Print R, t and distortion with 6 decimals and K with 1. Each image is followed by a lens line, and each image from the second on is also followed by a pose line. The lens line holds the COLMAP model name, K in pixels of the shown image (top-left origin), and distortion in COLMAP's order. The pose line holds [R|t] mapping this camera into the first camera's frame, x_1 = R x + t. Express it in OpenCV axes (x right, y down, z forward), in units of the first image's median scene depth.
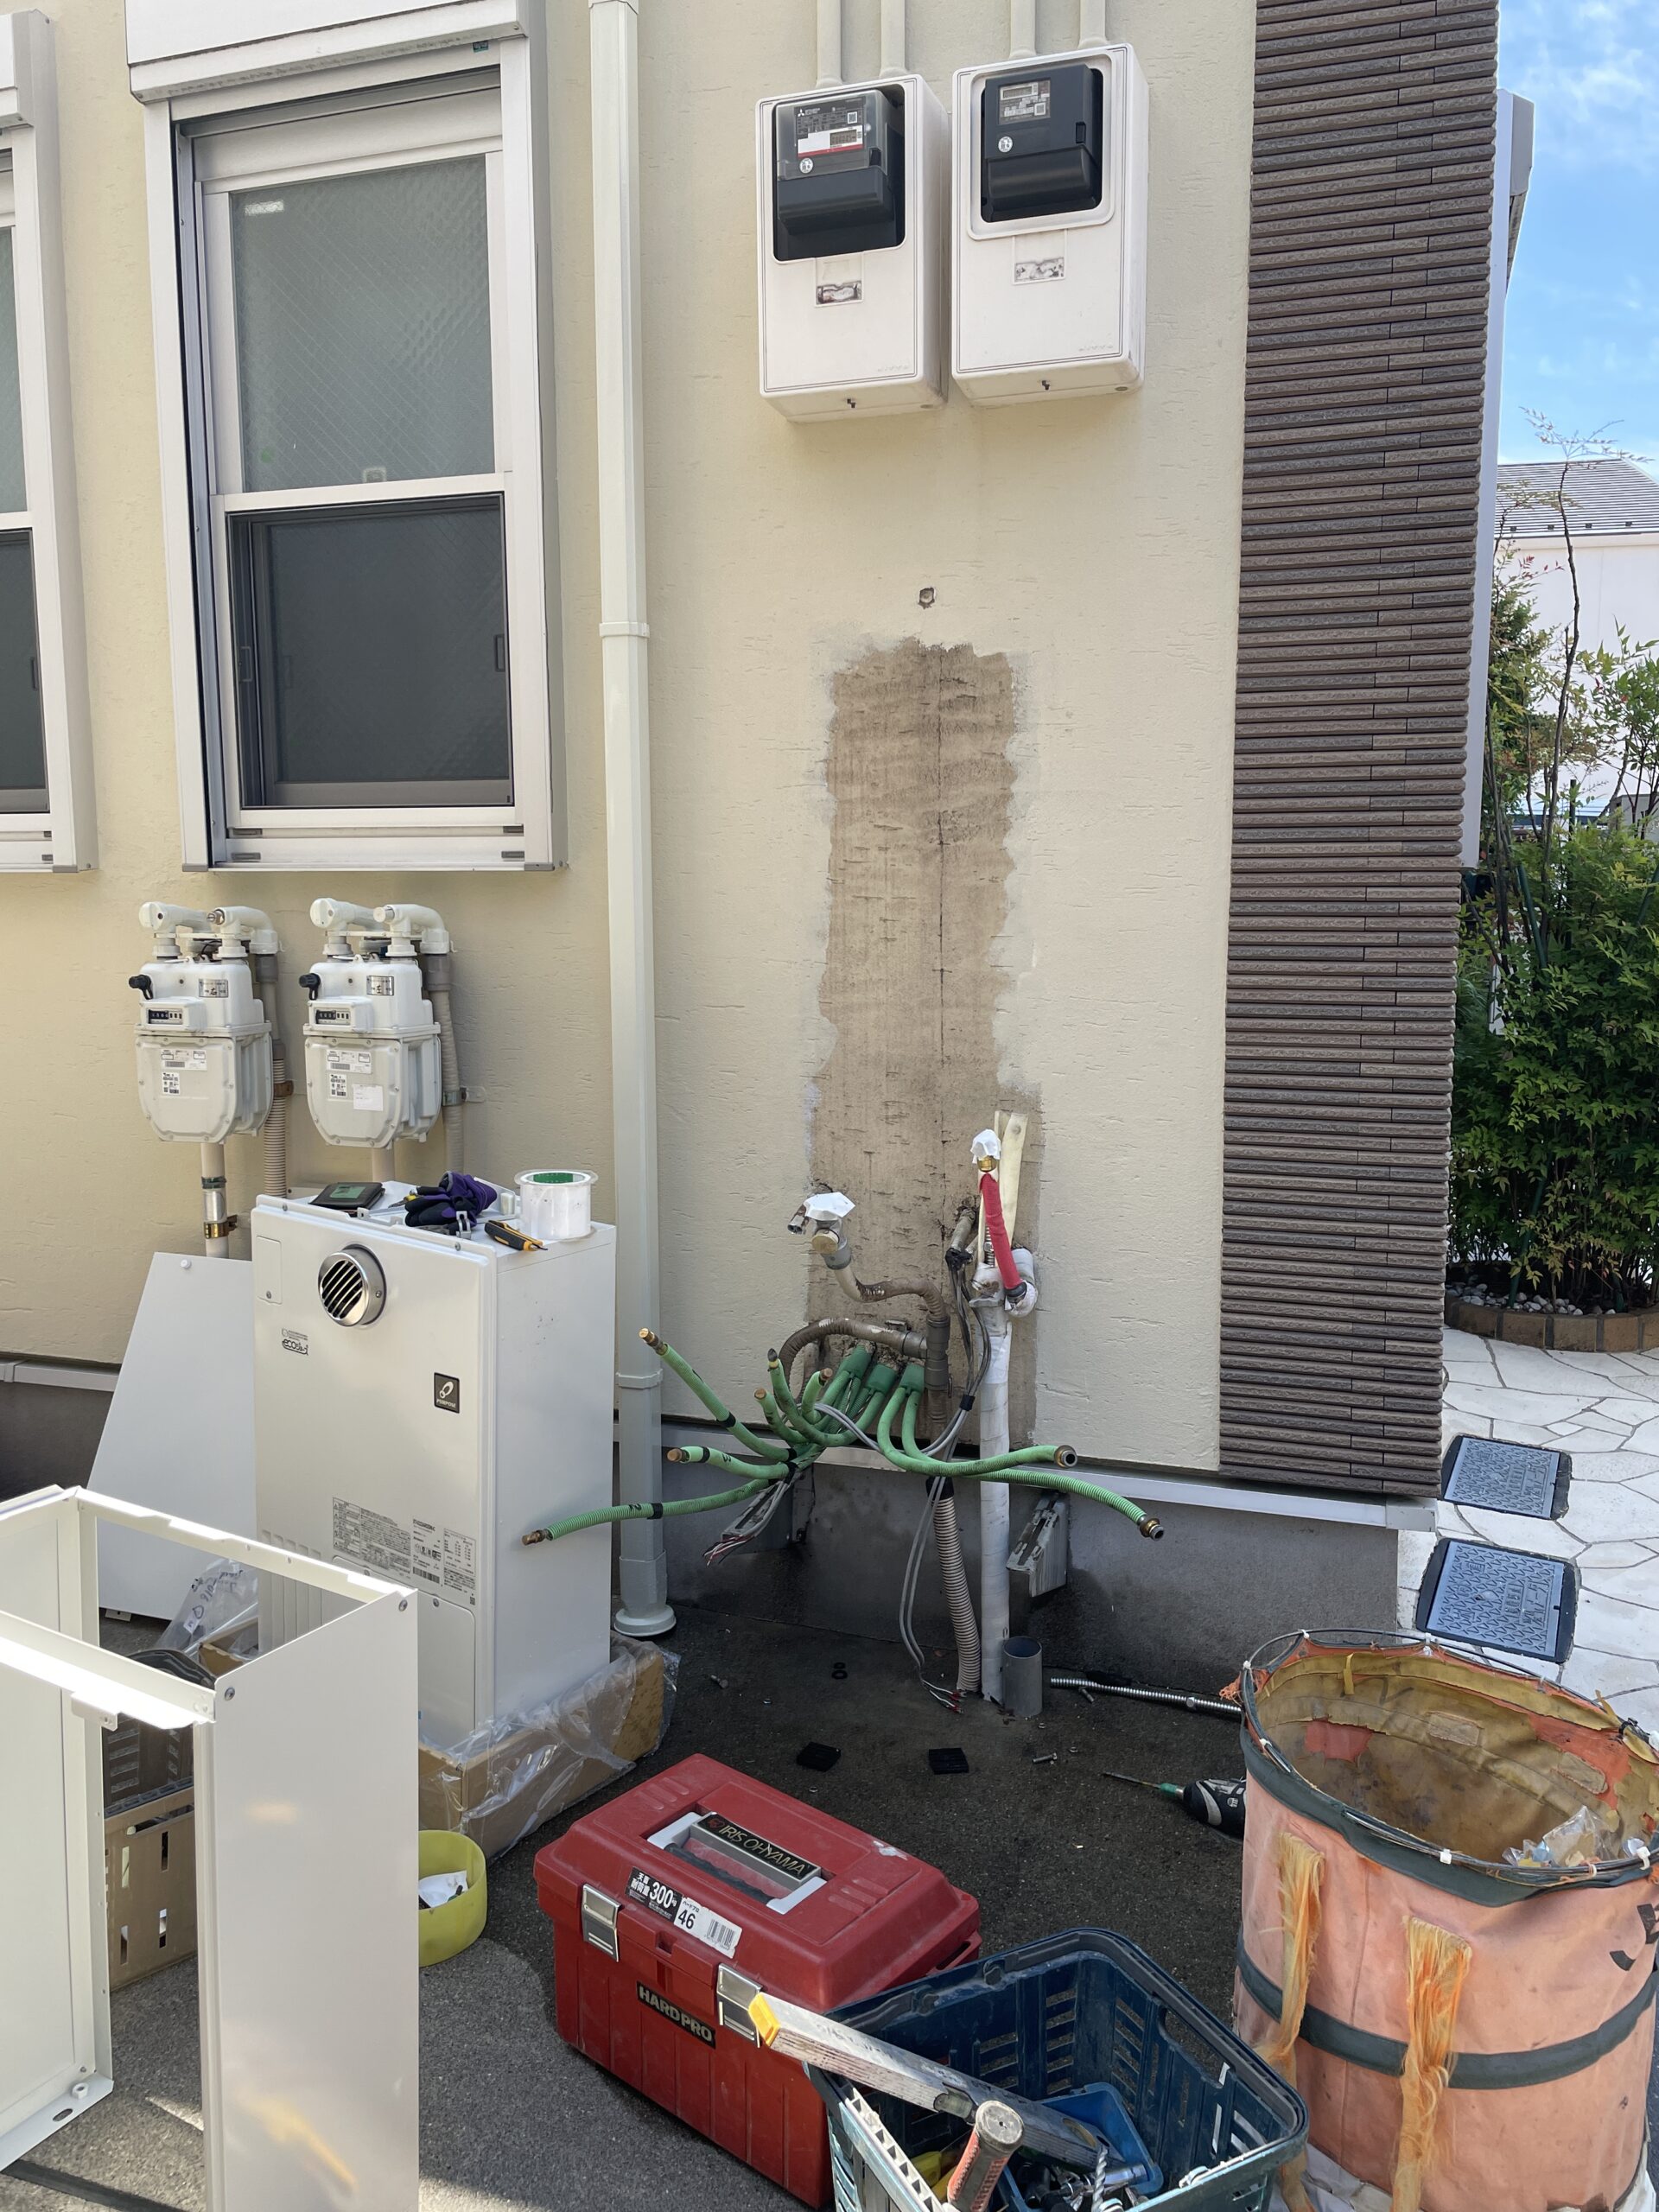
lens RADIAL K [[1691.9, 0, 831.4], [0, 1691.9, 1105.5], [0, 0, 1]] dist [0.013875, -0.030620]
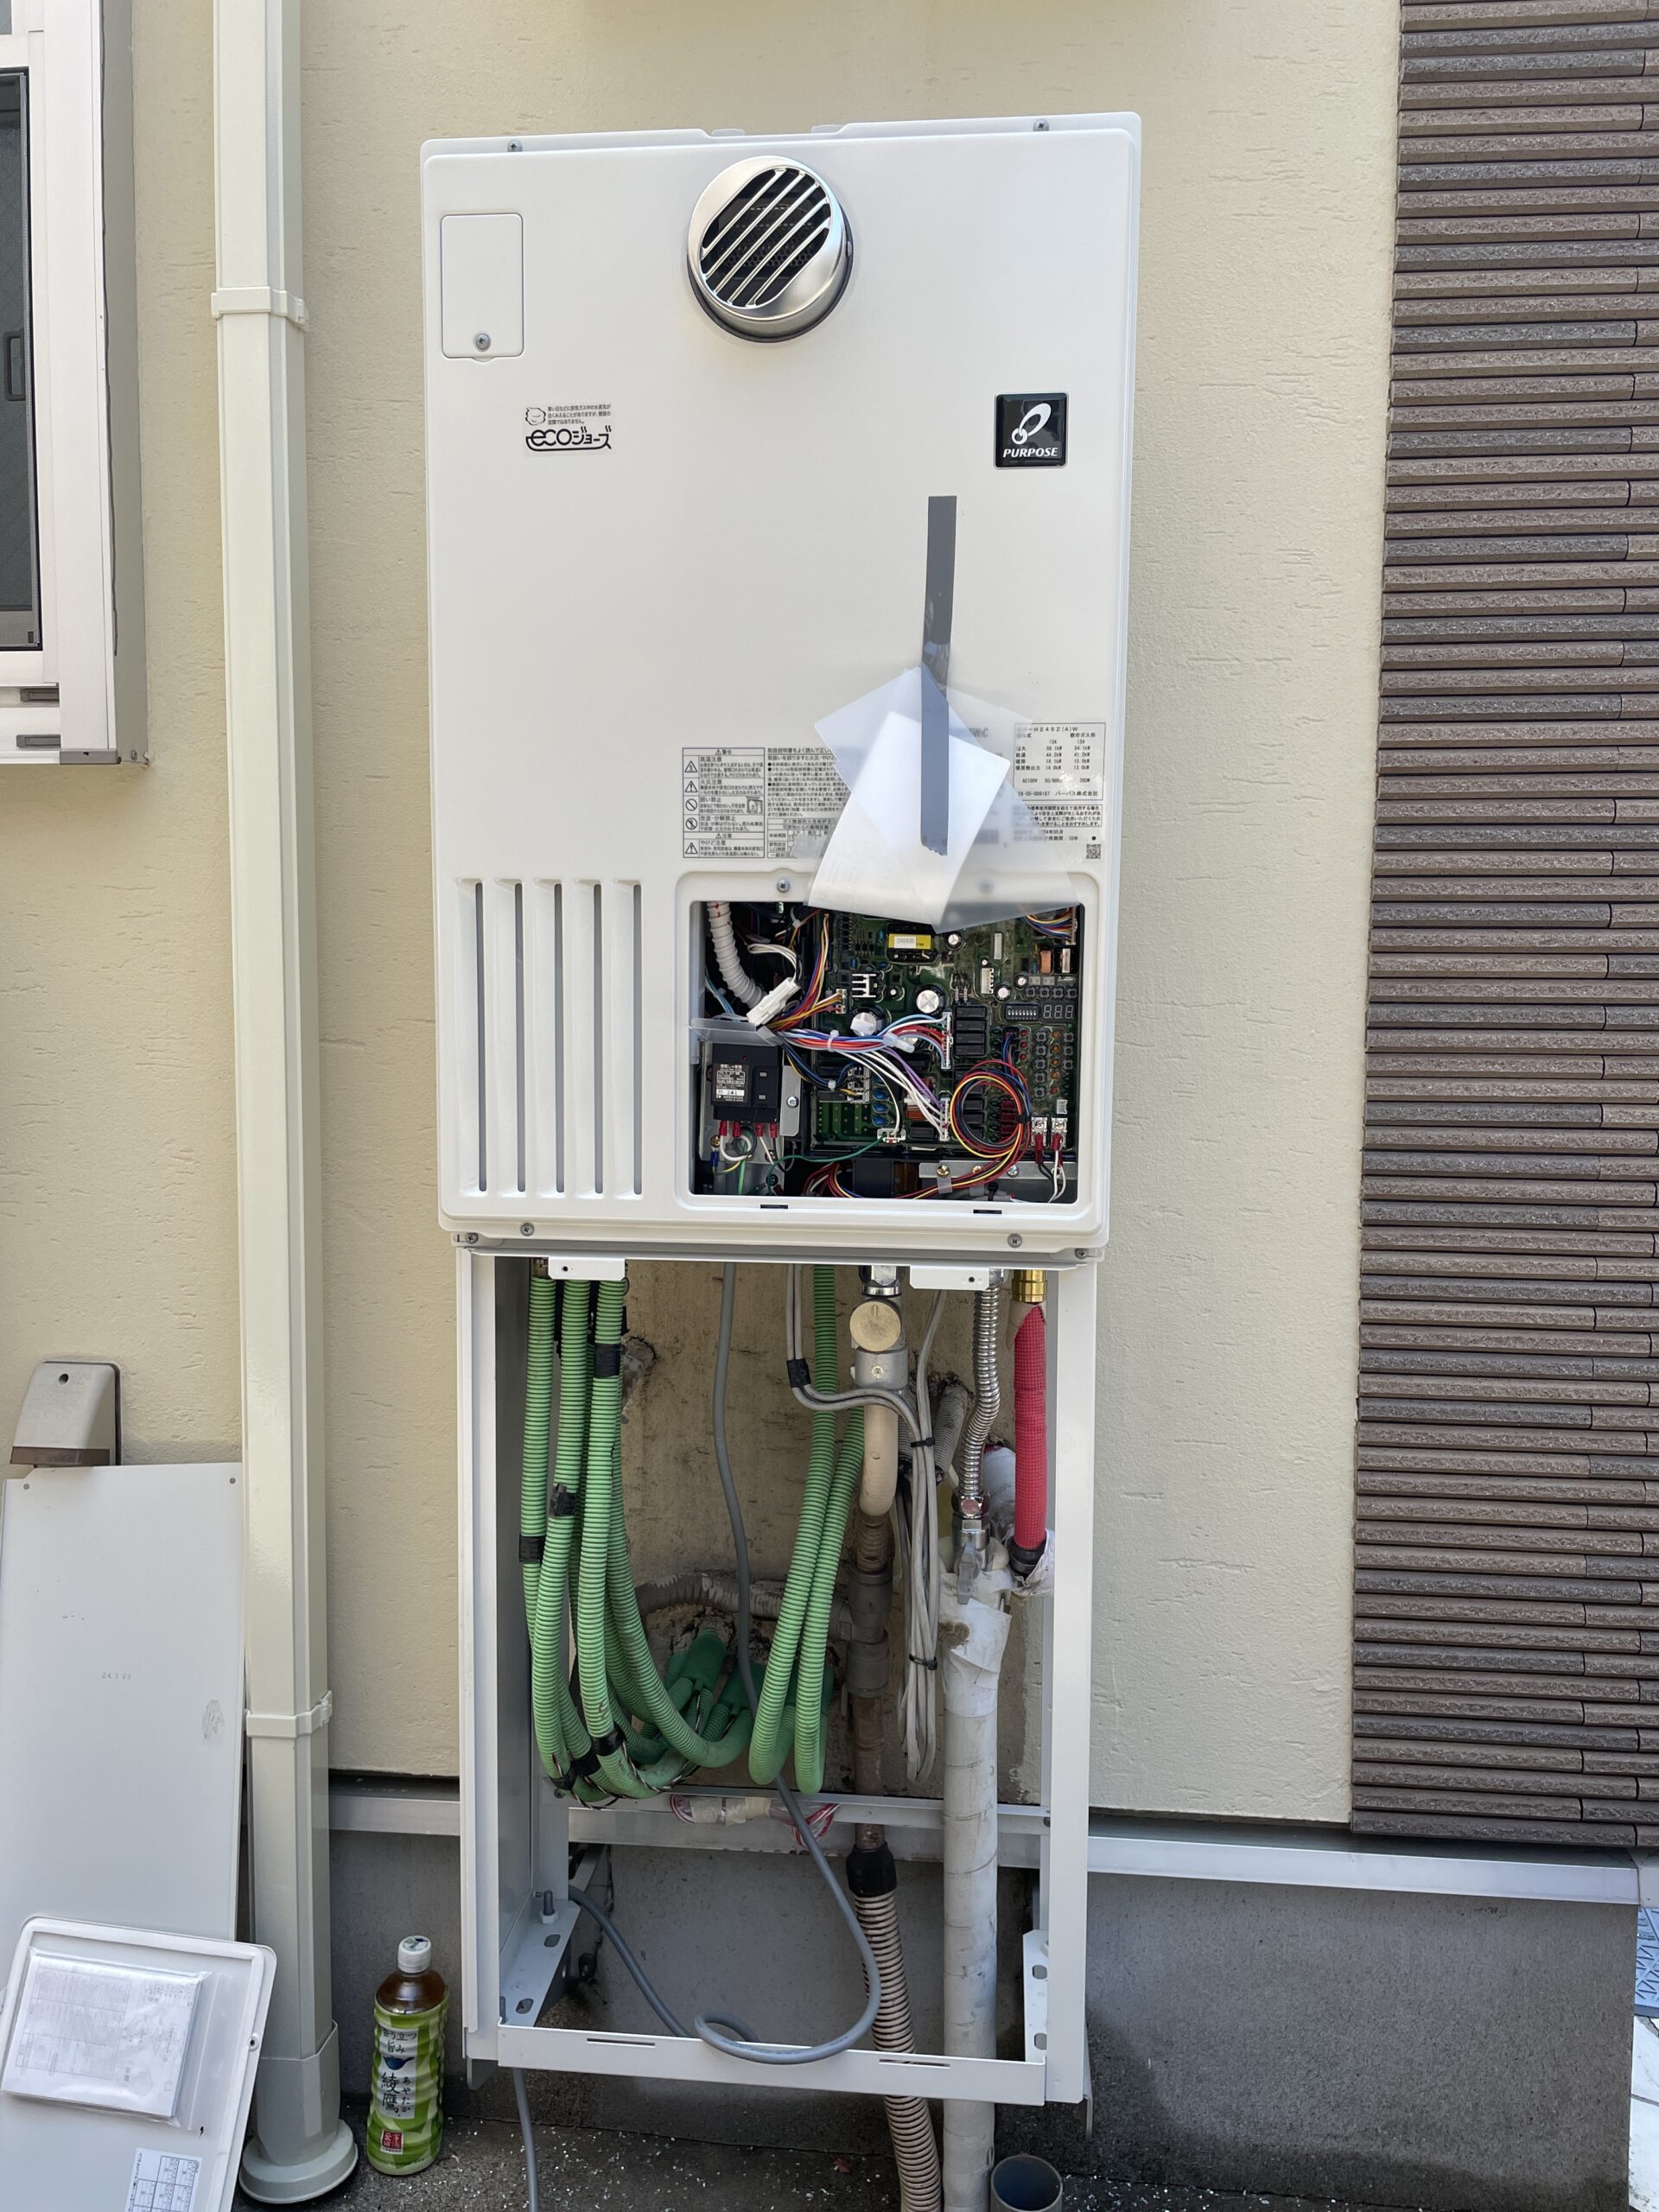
lens RADIAL K [[1691.9, 0, 823.0], [0, 1691.9, 1153.5], [0, 0, 1]] dist [0.013875, -0.030620]
pose [[0.975833, -0.006199, 0.218431, -0.072853], [0.016409, 0.998854, -0.044962, 0.012735], [-0.217902, 0.047460, 0.974816, 0.490812]]
